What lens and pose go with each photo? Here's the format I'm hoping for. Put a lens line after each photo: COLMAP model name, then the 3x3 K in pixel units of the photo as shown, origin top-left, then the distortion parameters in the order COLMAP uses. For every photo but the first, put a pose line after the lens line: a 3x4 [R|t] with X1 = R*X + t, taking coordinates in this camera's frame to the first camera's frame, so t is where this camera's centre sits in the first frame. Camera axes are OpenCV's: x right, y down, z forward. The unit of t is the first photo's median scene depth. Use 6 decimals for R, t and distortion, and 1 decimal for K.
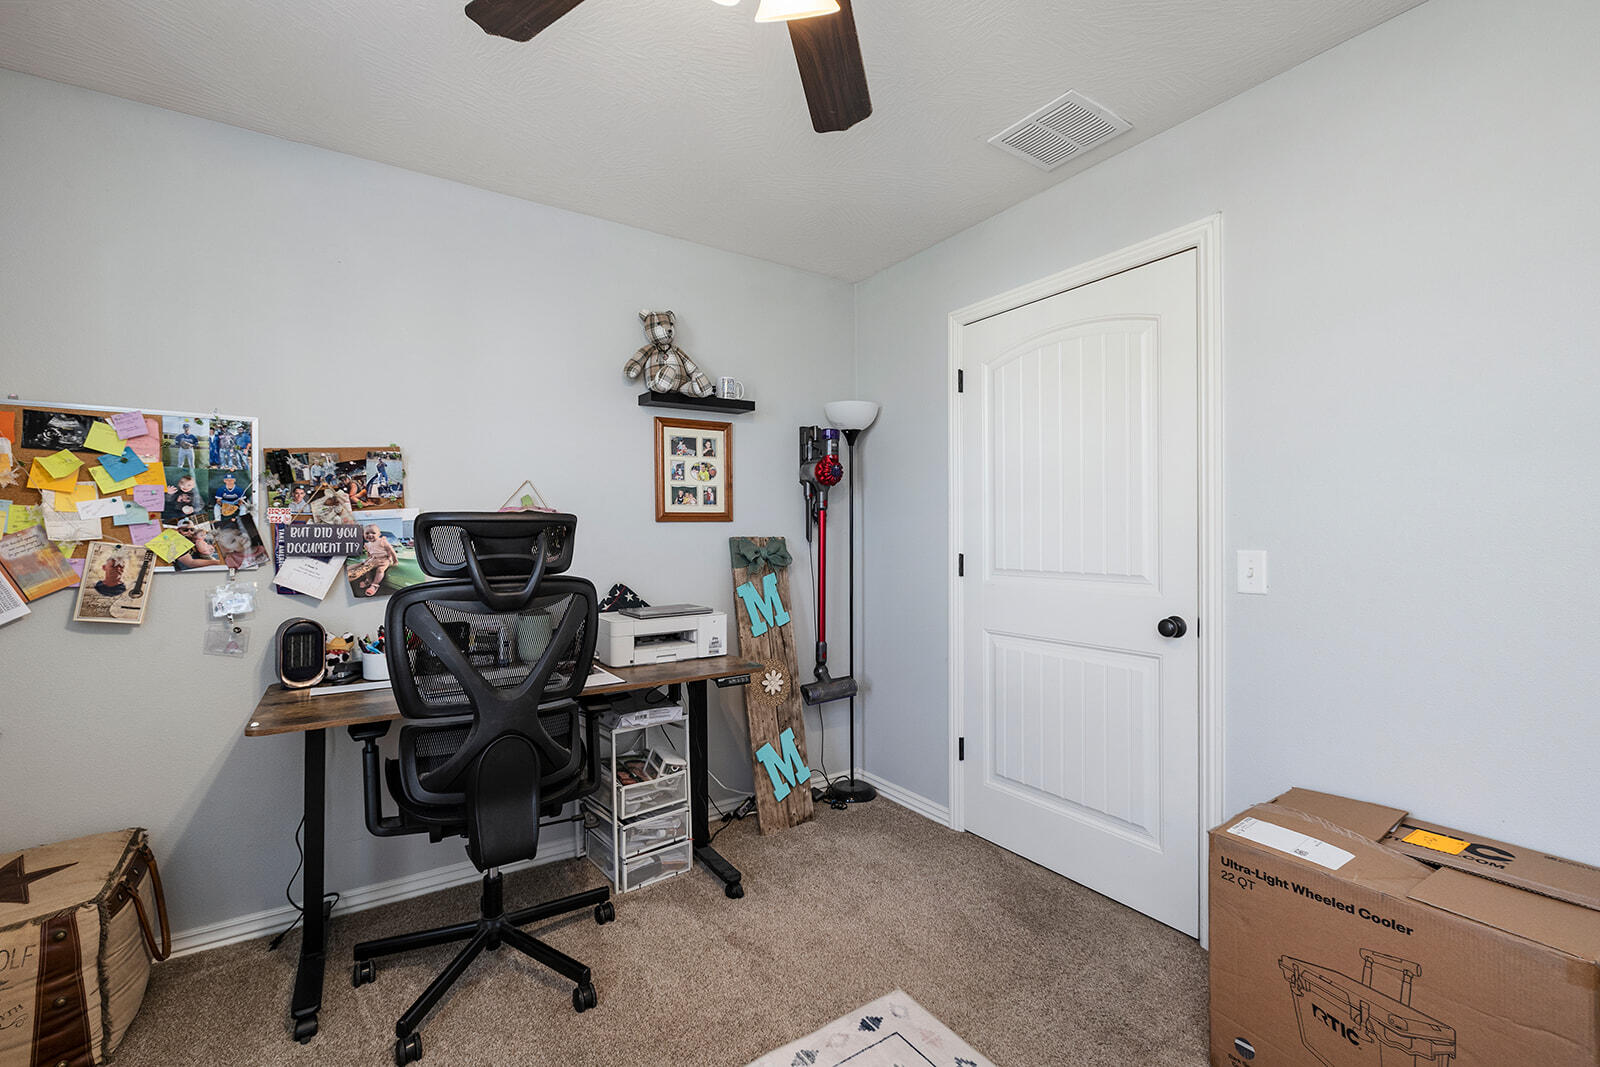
lens RADIAL K [[681.0, 0, 806.2], [0, 681.0, 530.5], [0, 0, 1]] dist [-0.002313, 0.000607]
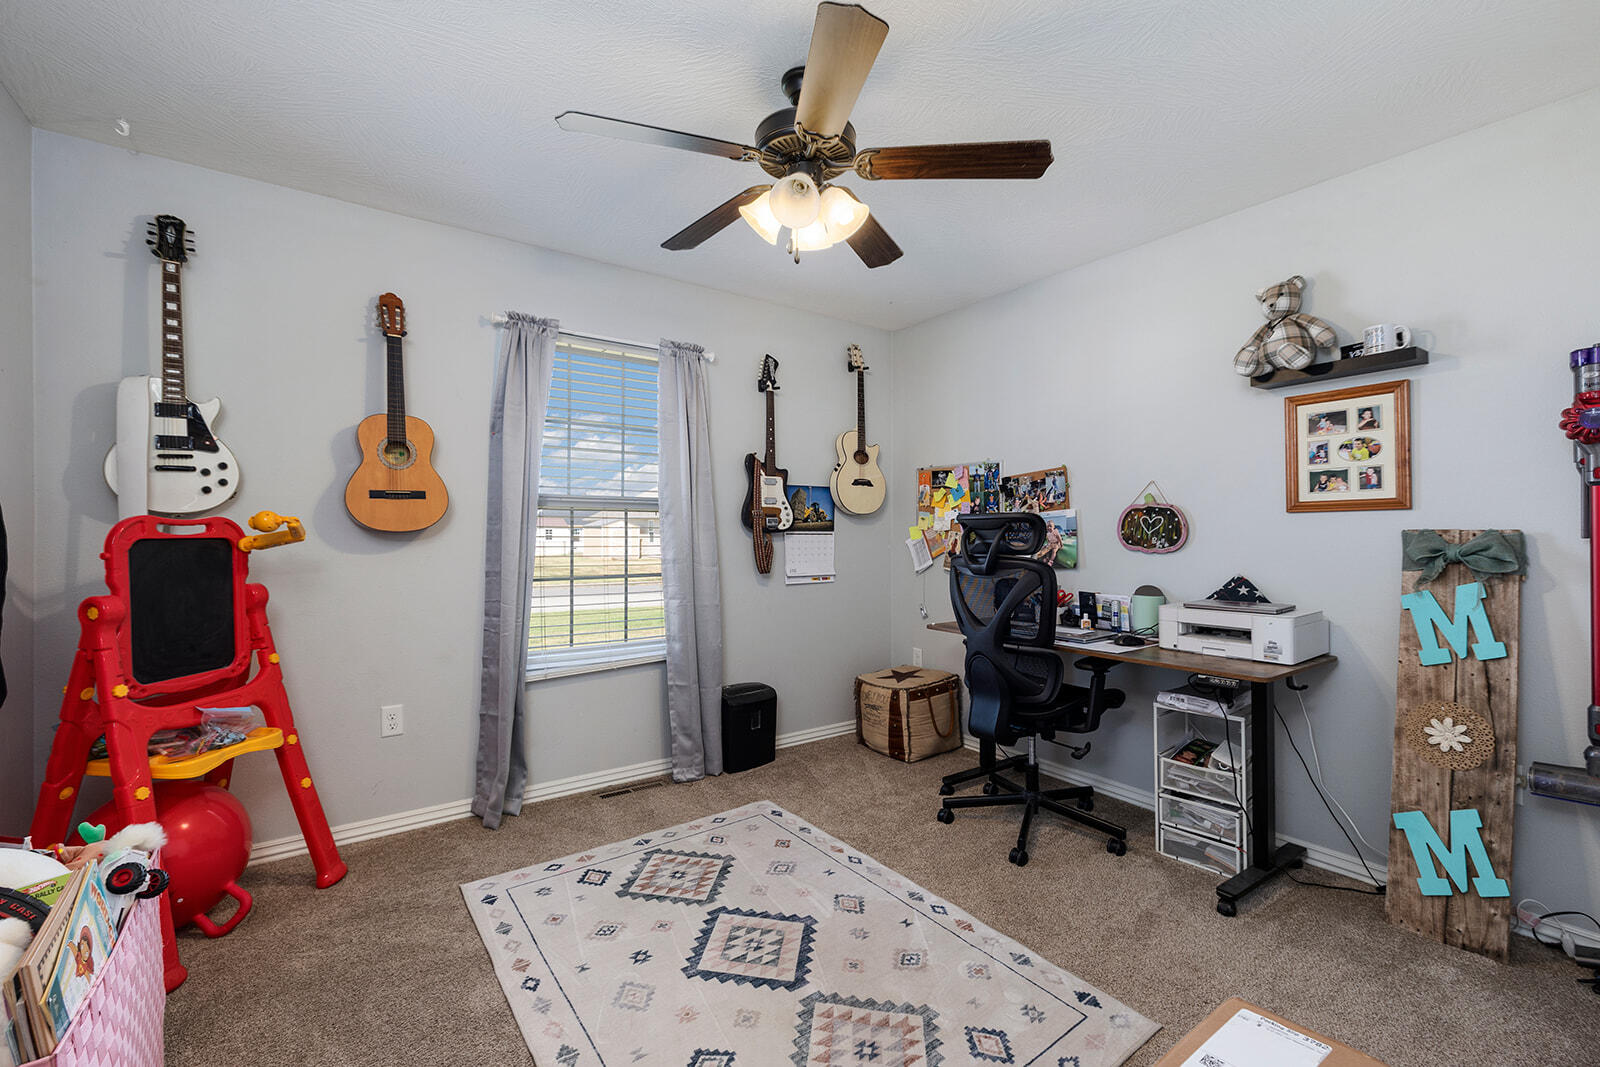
lens RADIAL K [[681.0, 0, 805.8], [0, 681.0, 533.4], [0, 0, 1]] dist [-0.002313, 0.000607]
pose [[0.037938, 0.005484, -0.999265, 0.668859], [0.005925, 0.999966, 0.005713, 0.005816], [0.999263, -0.006138, 0.037904, 0.325424]]
